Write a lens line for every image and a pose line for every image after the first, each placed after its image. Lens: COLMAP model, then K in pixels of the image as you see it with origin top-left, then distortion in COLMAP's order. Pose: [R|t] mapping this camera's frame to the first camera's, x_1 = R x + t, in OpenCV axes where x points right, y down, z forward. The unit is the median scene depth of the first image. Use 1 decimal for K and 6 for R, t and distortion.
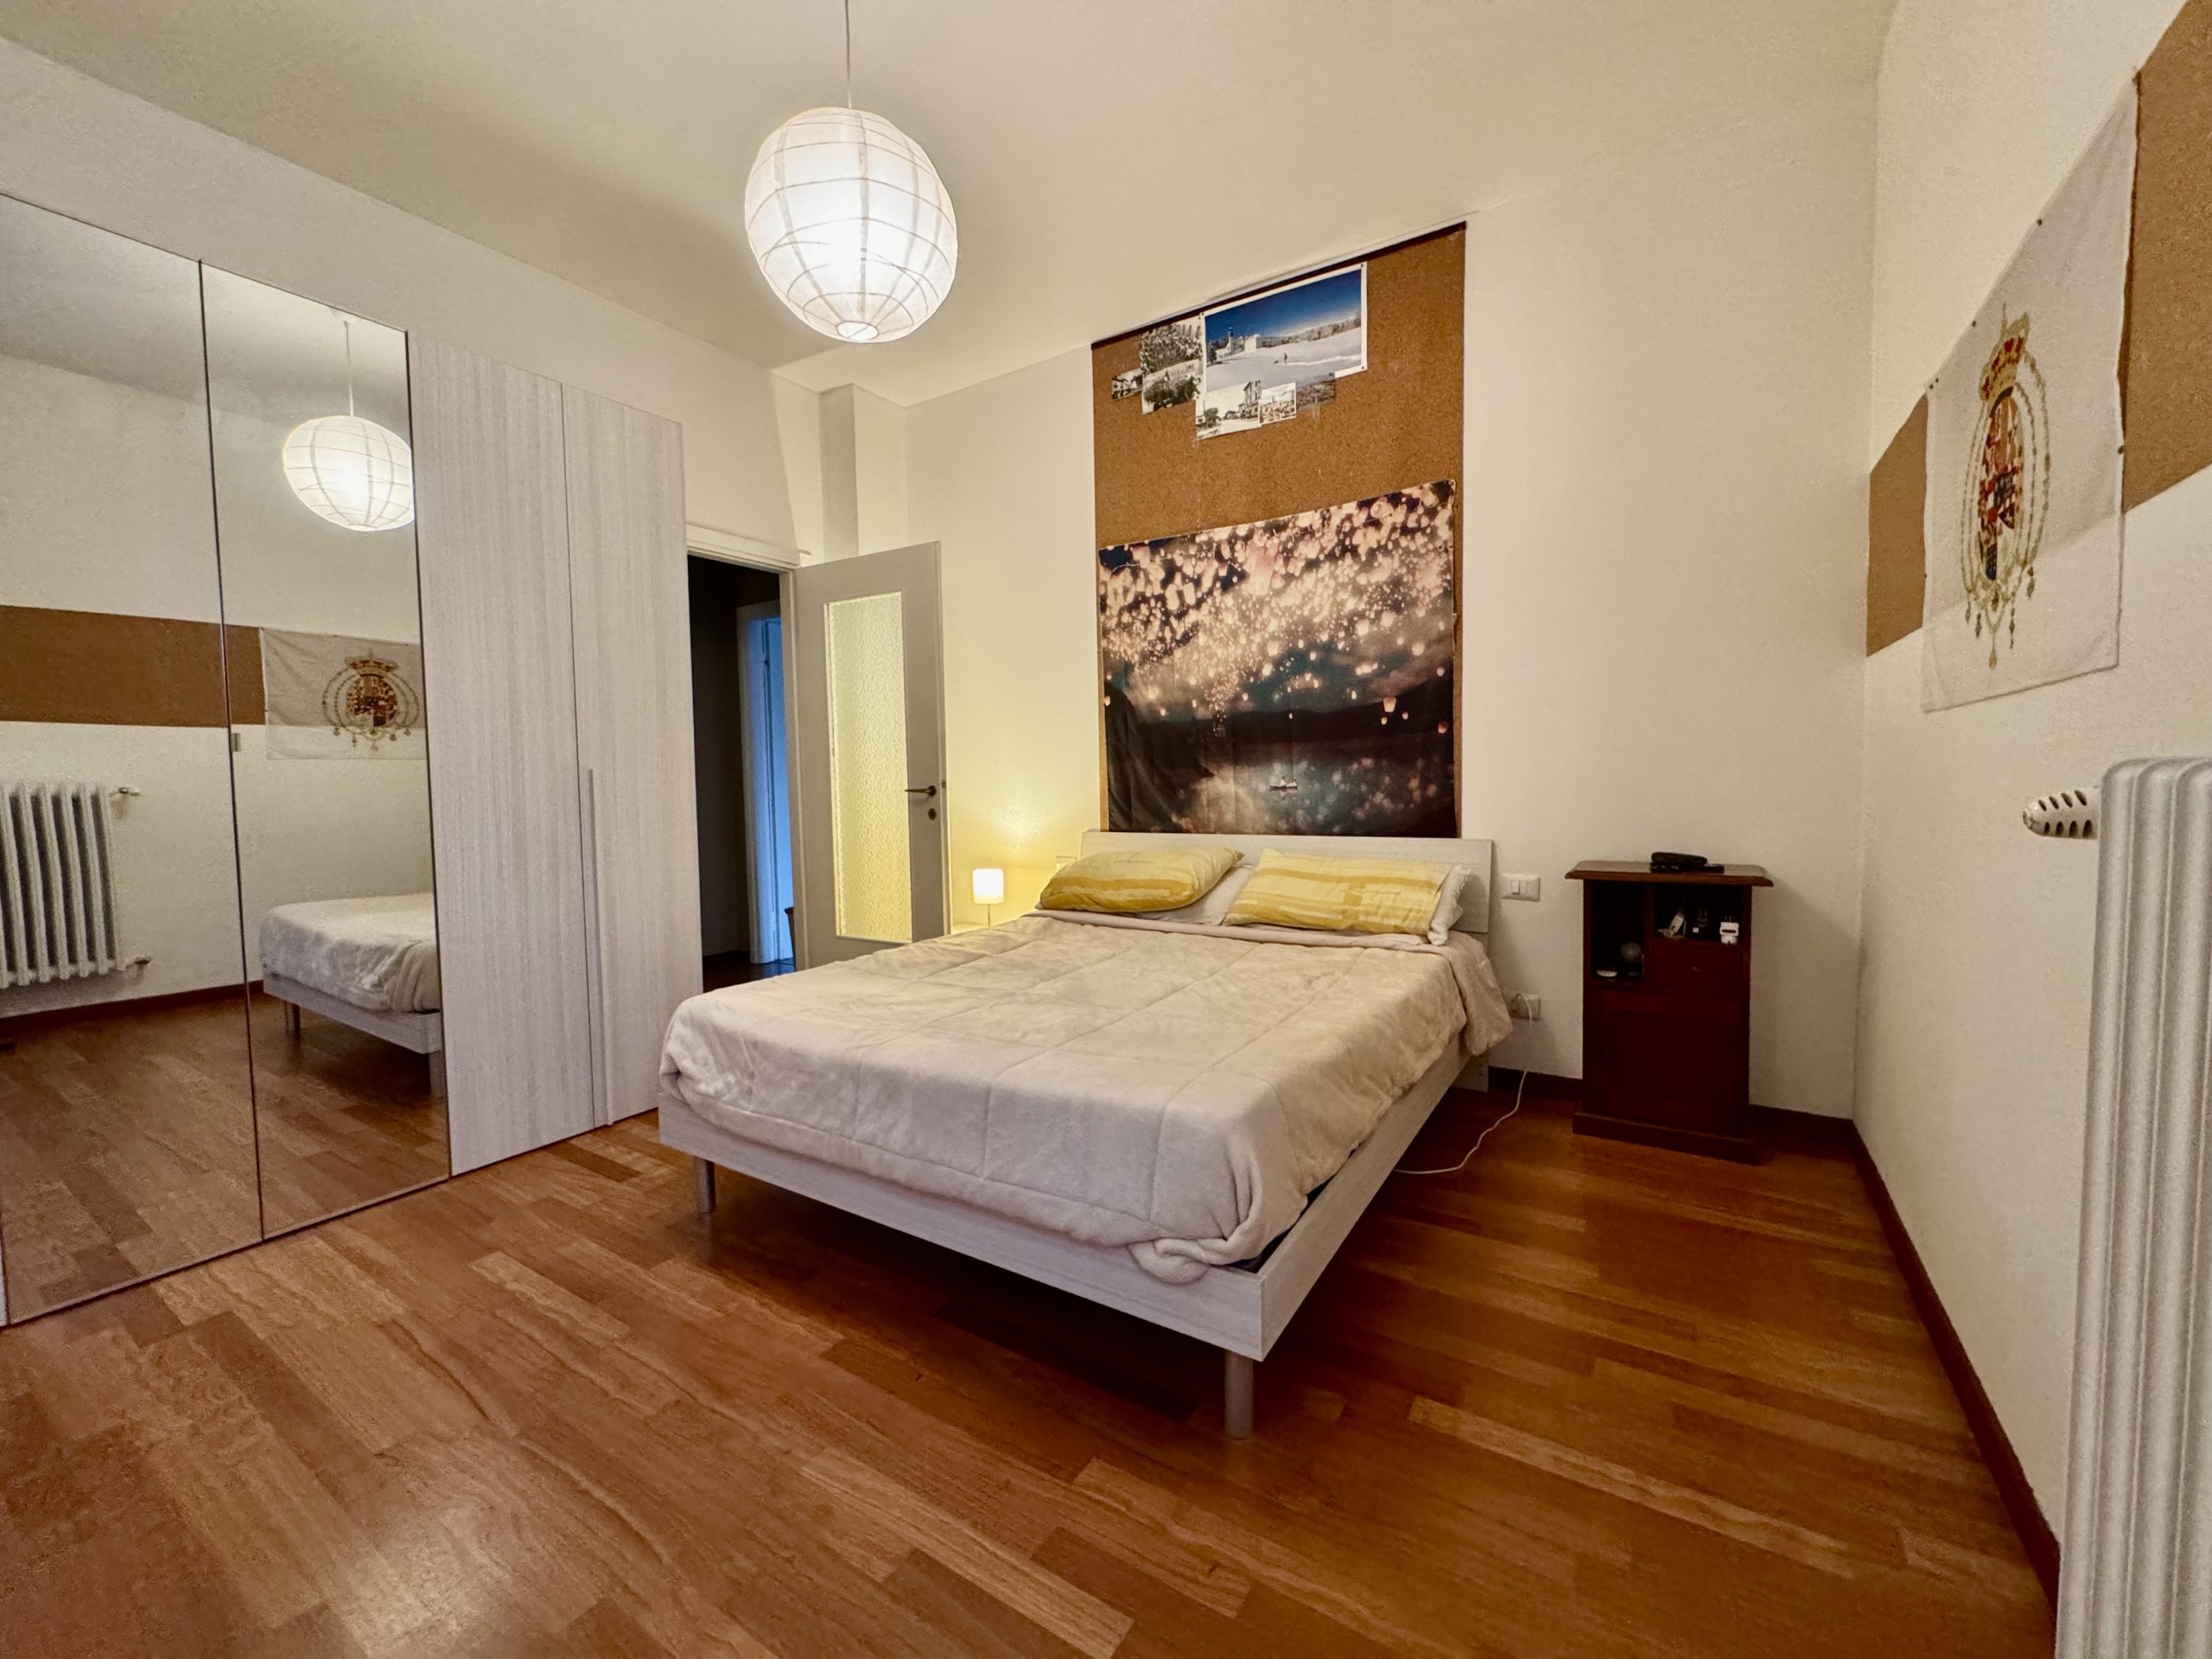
lens RADIAL K [[883.5, 0, 1105.1], [0, 883.5, 824.0], [0, 0, 1]] dist [-0.003529, -0.000290]
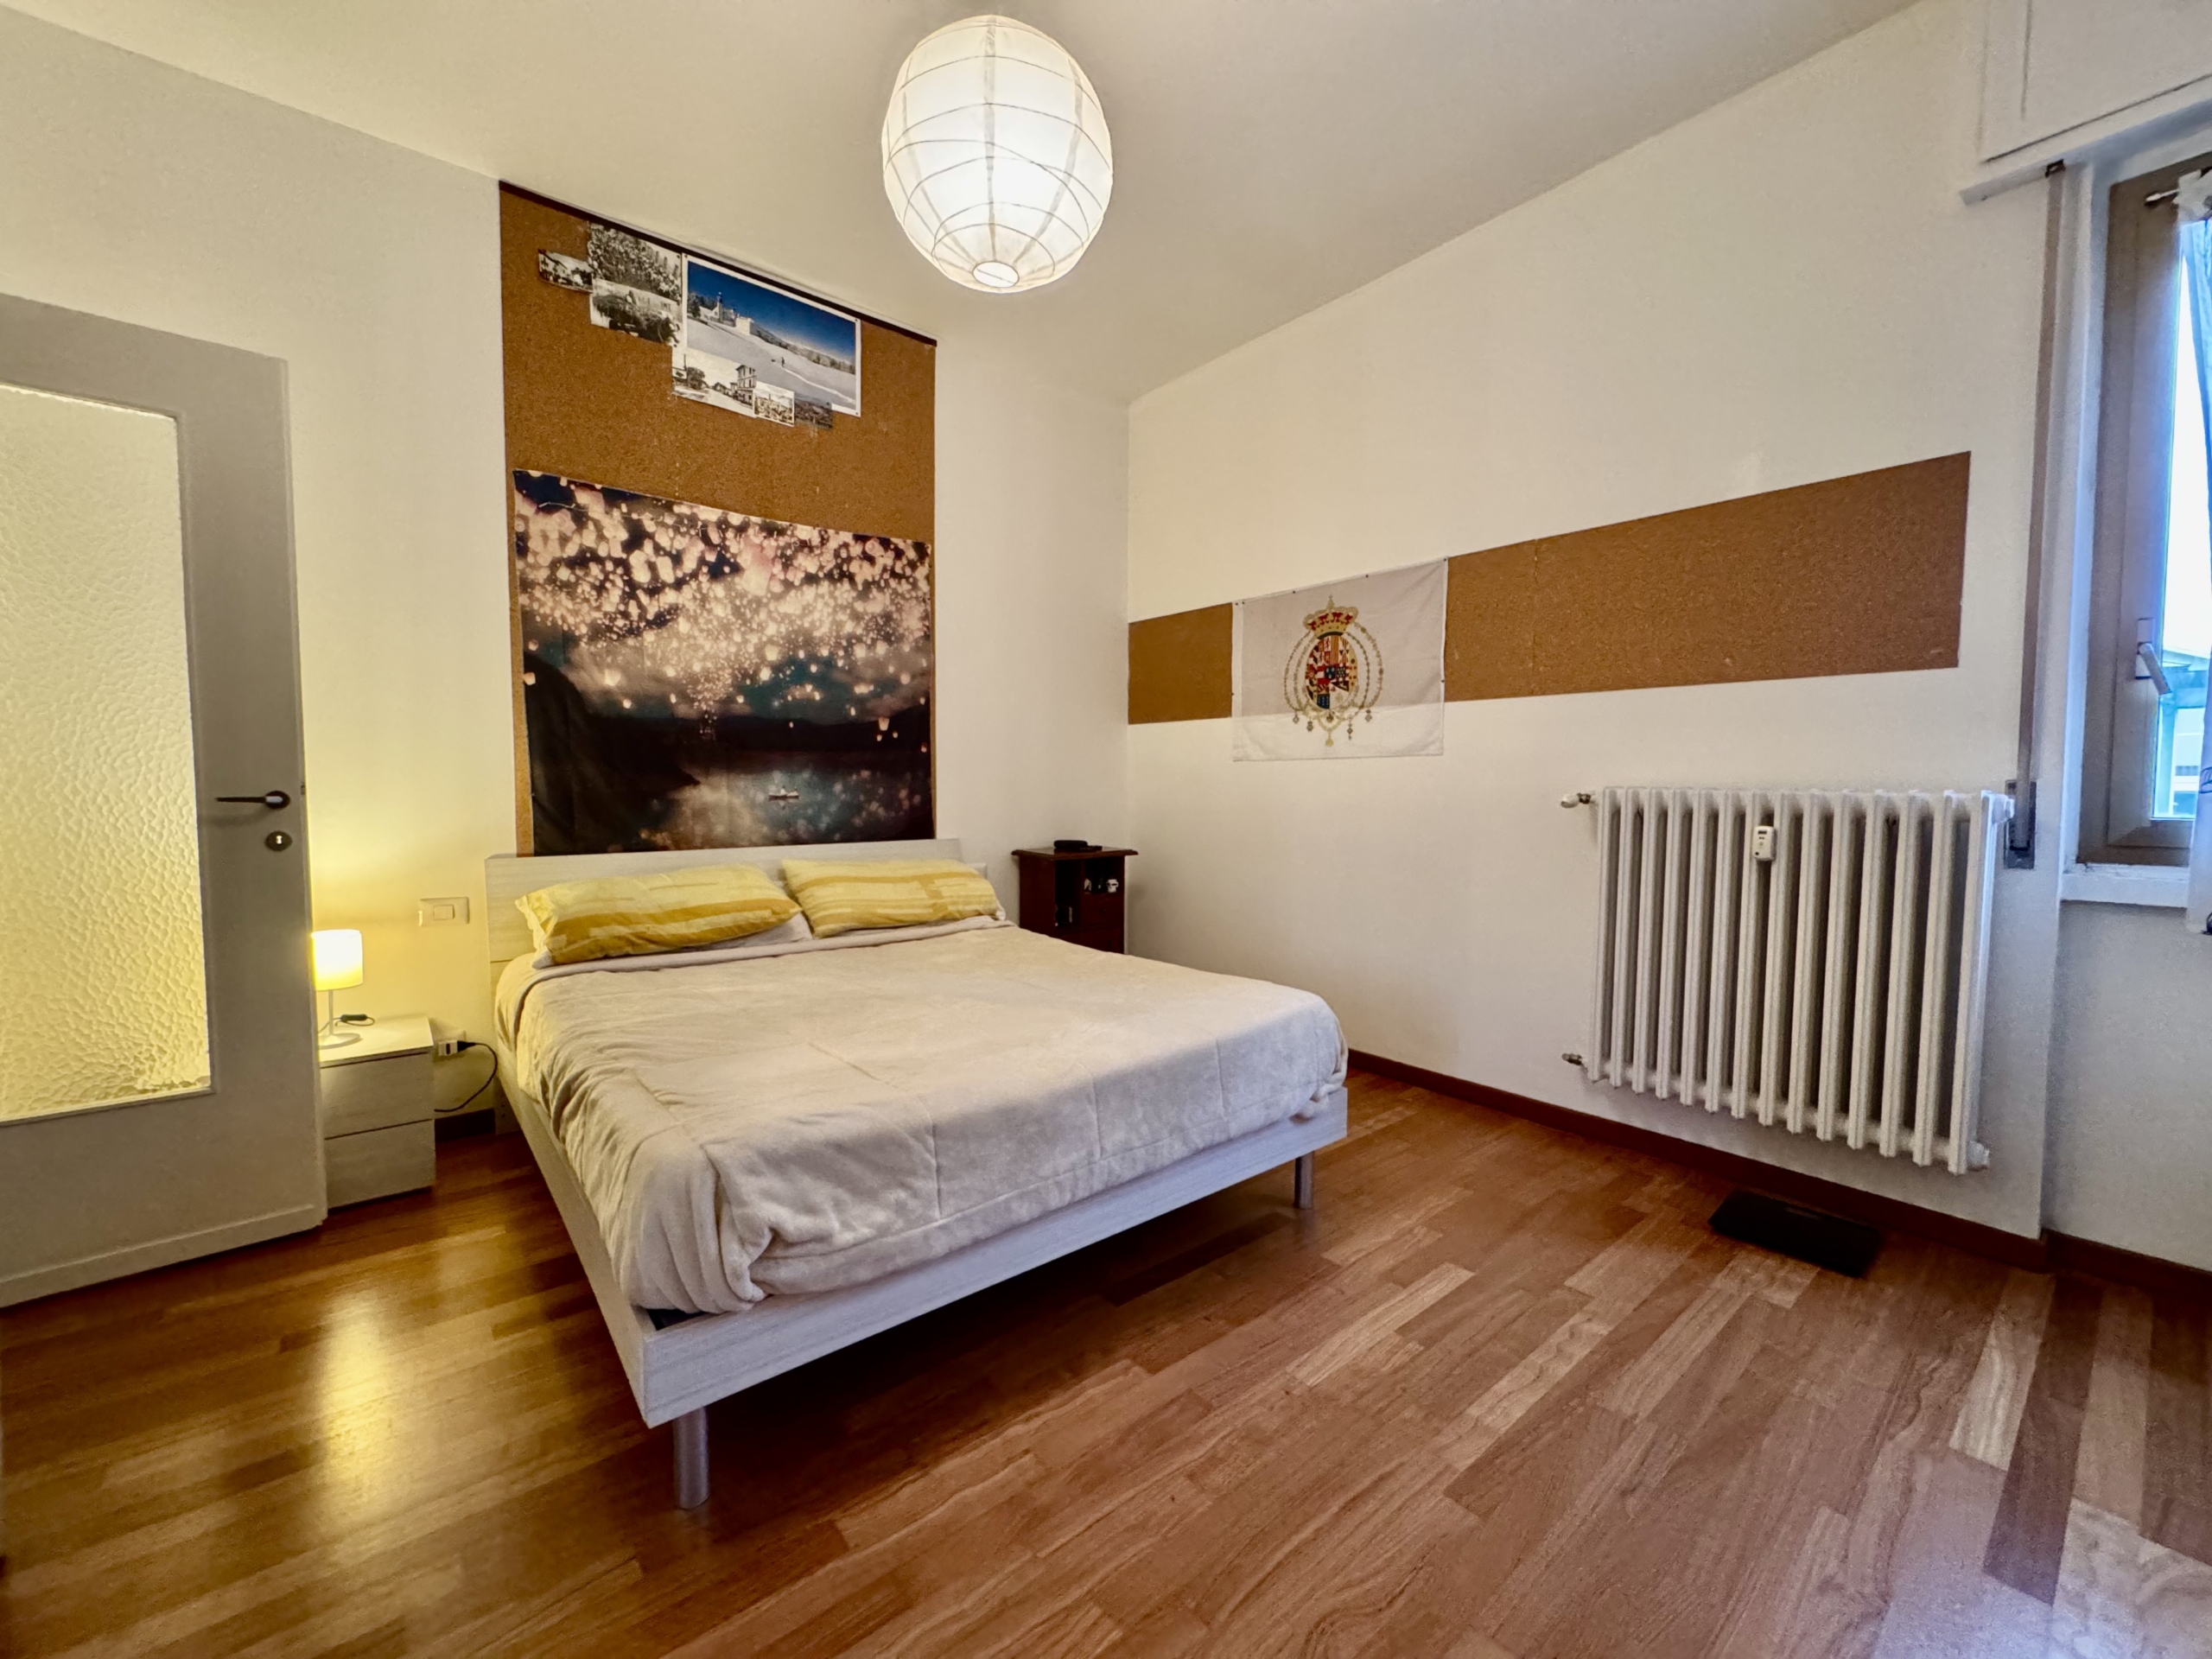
lens RADIAL K [[883.5, 0, 1105.1], [0, 883.5, 824.0], [0, 0, 1]] dist [-0.003529, -0.000290]
pose [[0.305508, -0.024262, 0.951880, -0.622123], [0.040565, 0.999099, 0.012446, -0.009126], [-0.951325, 0.034811, 0.306217, 0.363557]]
